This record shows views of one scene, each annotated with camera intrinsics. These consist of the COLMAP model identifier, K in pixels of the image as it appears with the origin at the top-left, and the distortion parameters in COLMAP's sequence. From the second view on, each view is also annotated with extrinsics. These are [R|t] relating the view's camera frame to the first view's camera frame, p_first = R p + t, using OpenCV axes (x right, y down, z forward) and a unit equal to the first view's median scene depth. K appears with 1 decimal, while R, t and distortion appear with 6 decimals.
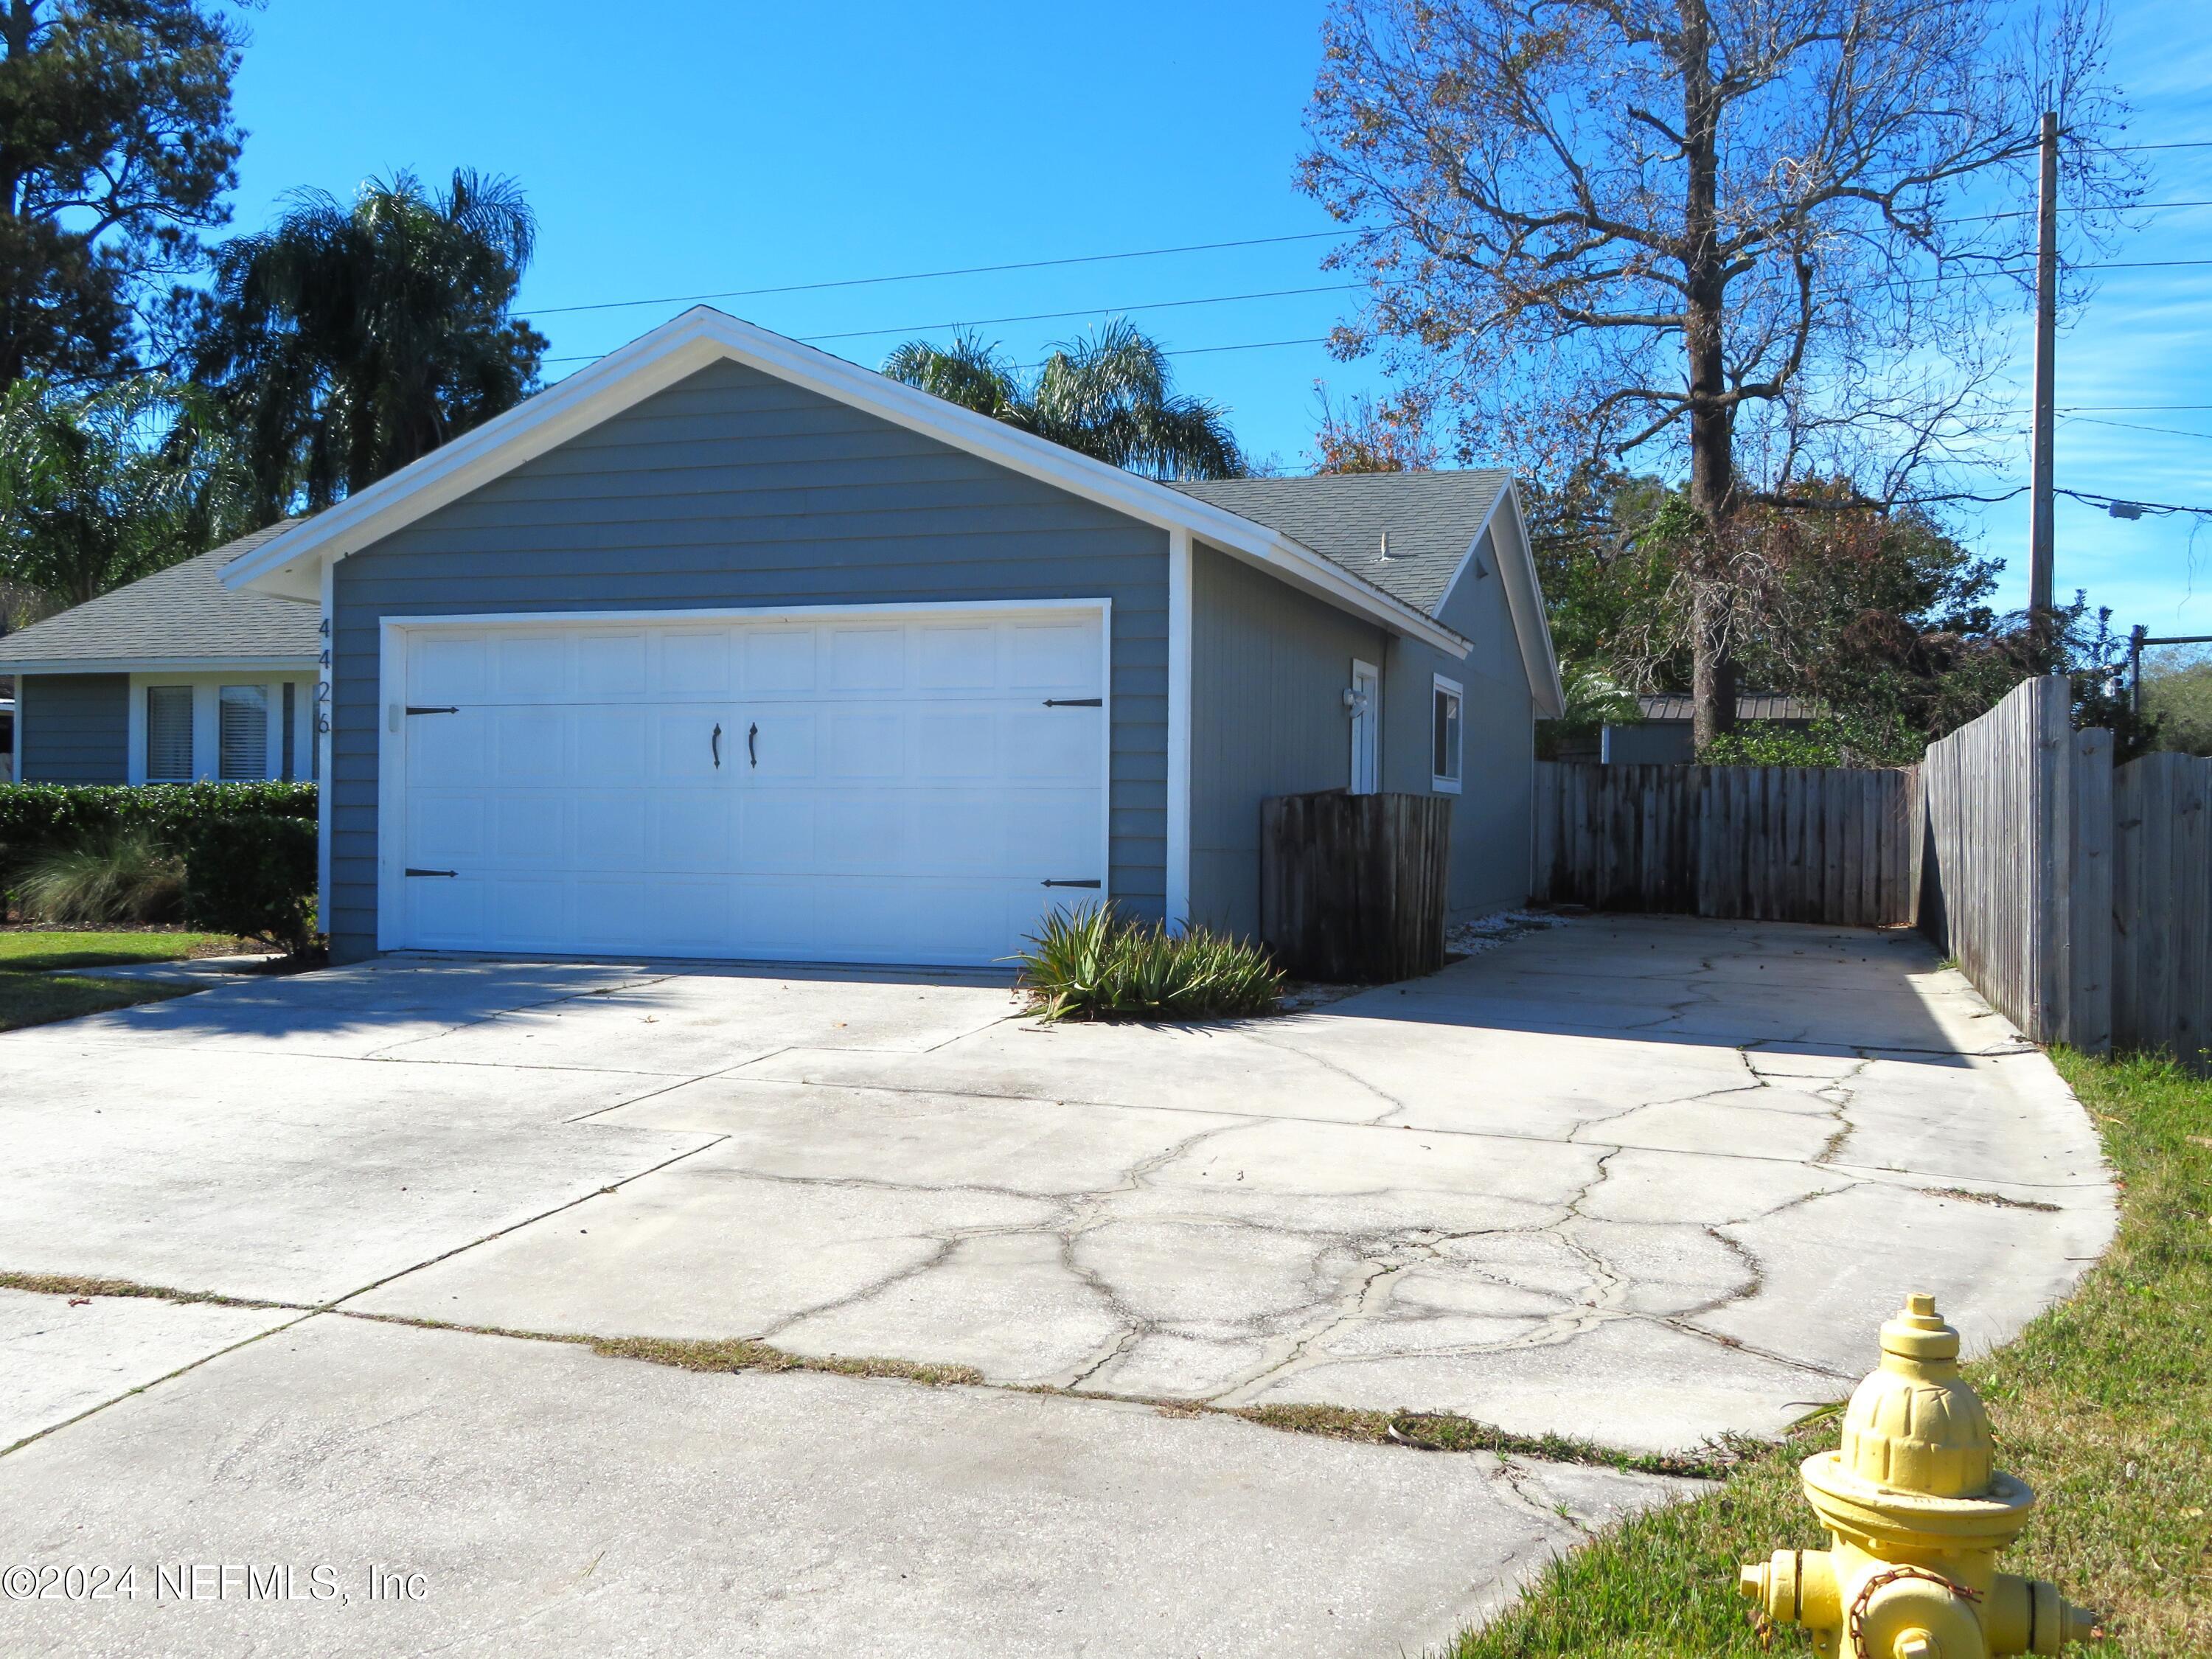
lens RADIAL K [[1591.2, 0, 1106.0], [0, 1591.2, 829.5], [0, 0, 1]] dist [-0.012500, -0.002885]
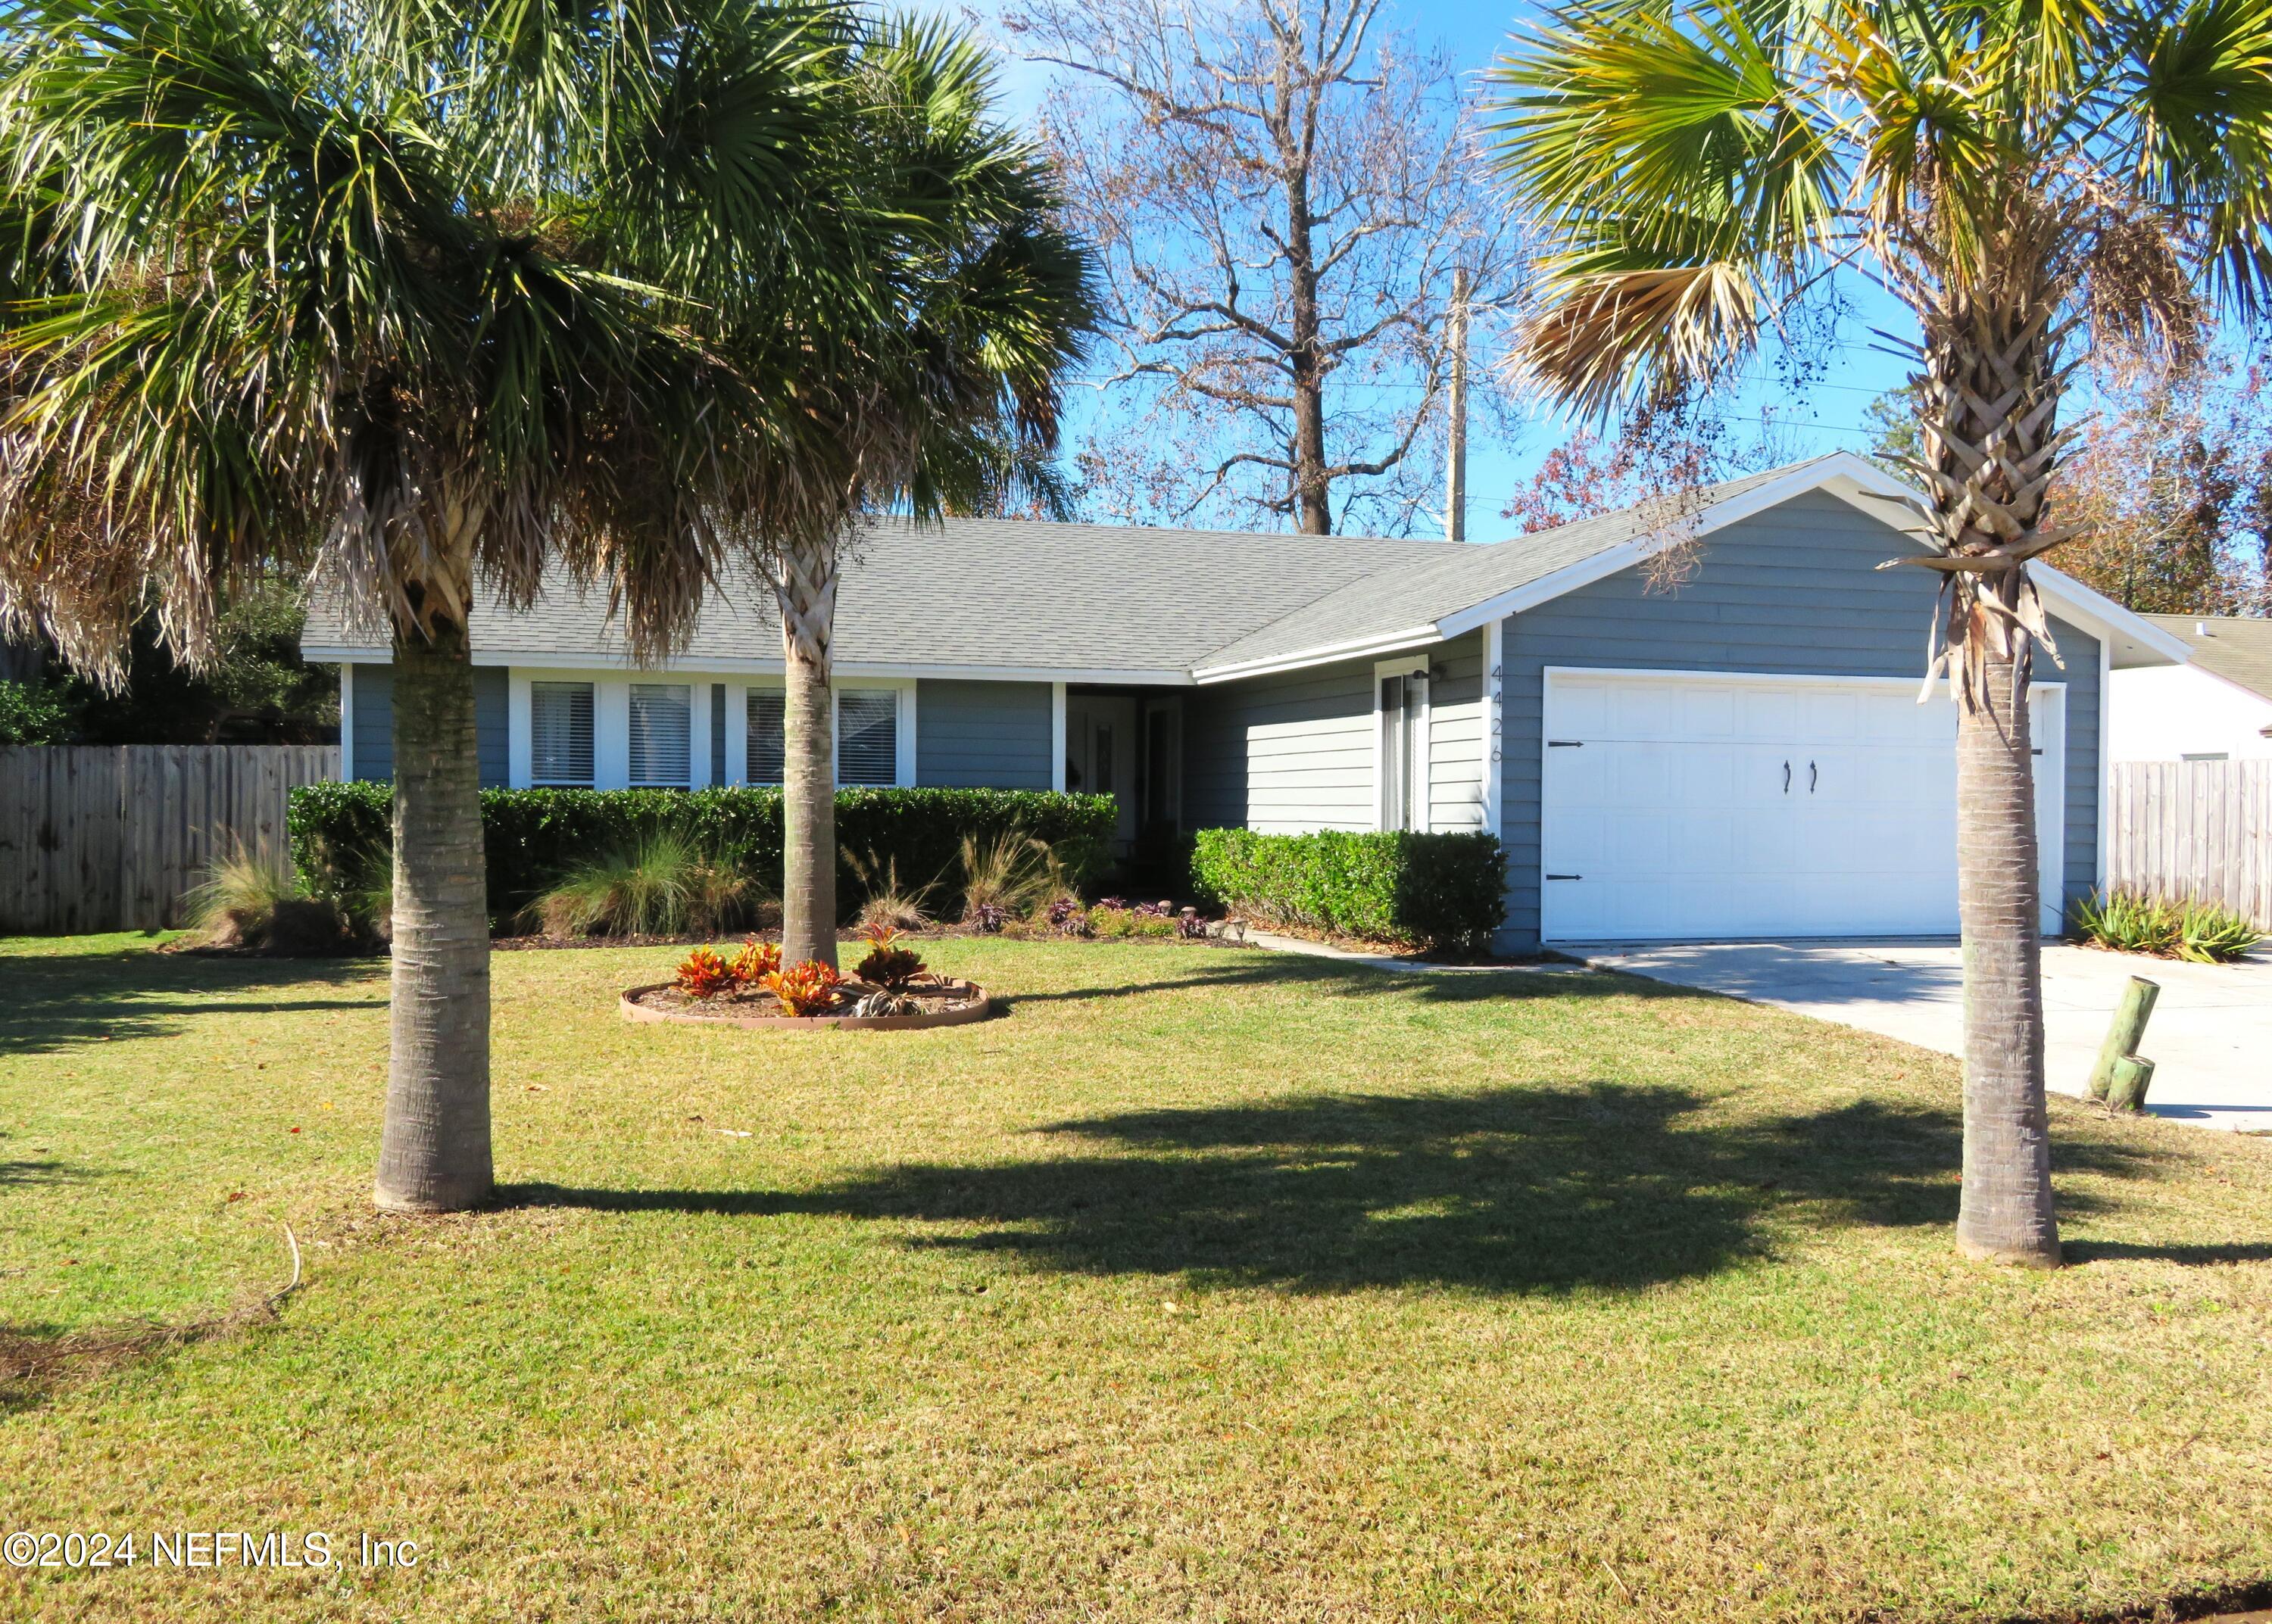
lens RADIAL K [[1502.2, 0, 1136.0], [0, 1502.2, 812.0], [0, 0, 1]] dist [0.065752, -0.081118]
pose [[0.895416, 0.001421, 0.445229, -1.273774], [0.001135, 0.999984, -0.005474, -0.016200], [-0.445230, 0.005407, 0.895400, 0.103938]]
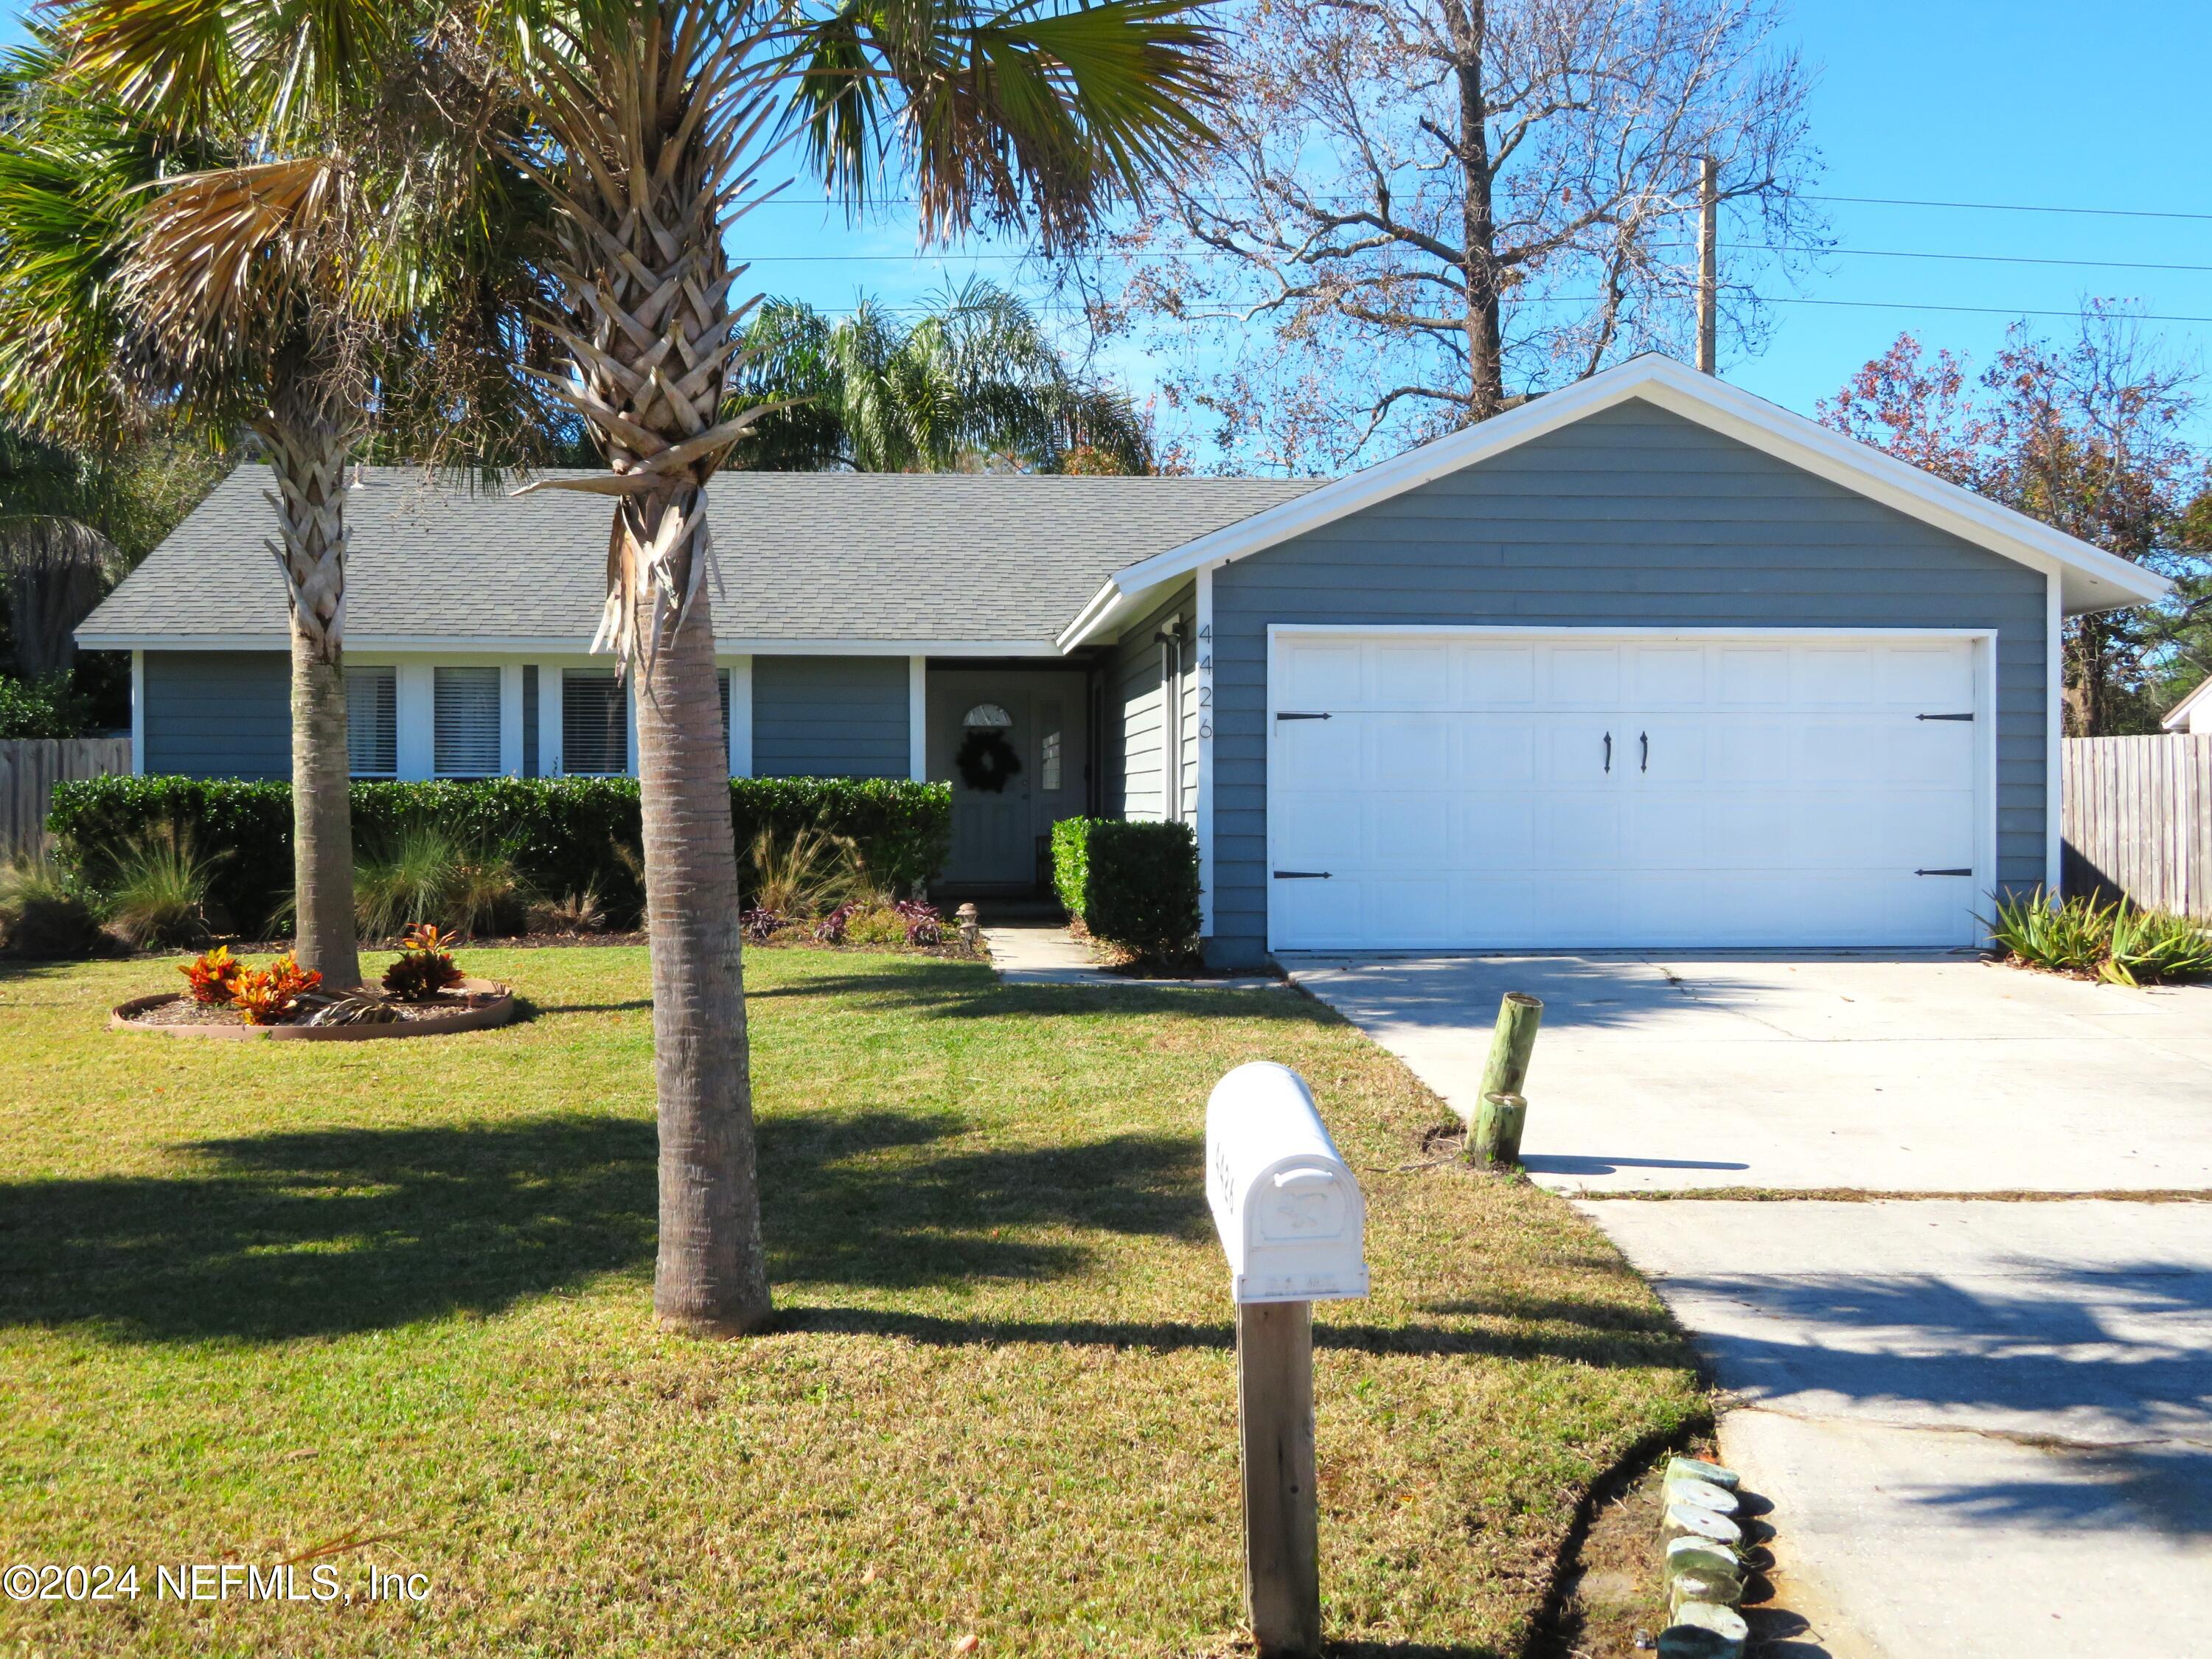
lens RADIAL K [[1709.3, 0, 1105.1], [0, 1709.3, 812.2], [0, 0, 1]] dist [0.026814, -0.002765]
pose [[0.959737, -0.005491, 0.280848, -0.882971], [0.006655, 0.999973, -0.003194, -0.009598], [-0.280823, 0.004934, 0.959747, -0.031017]]
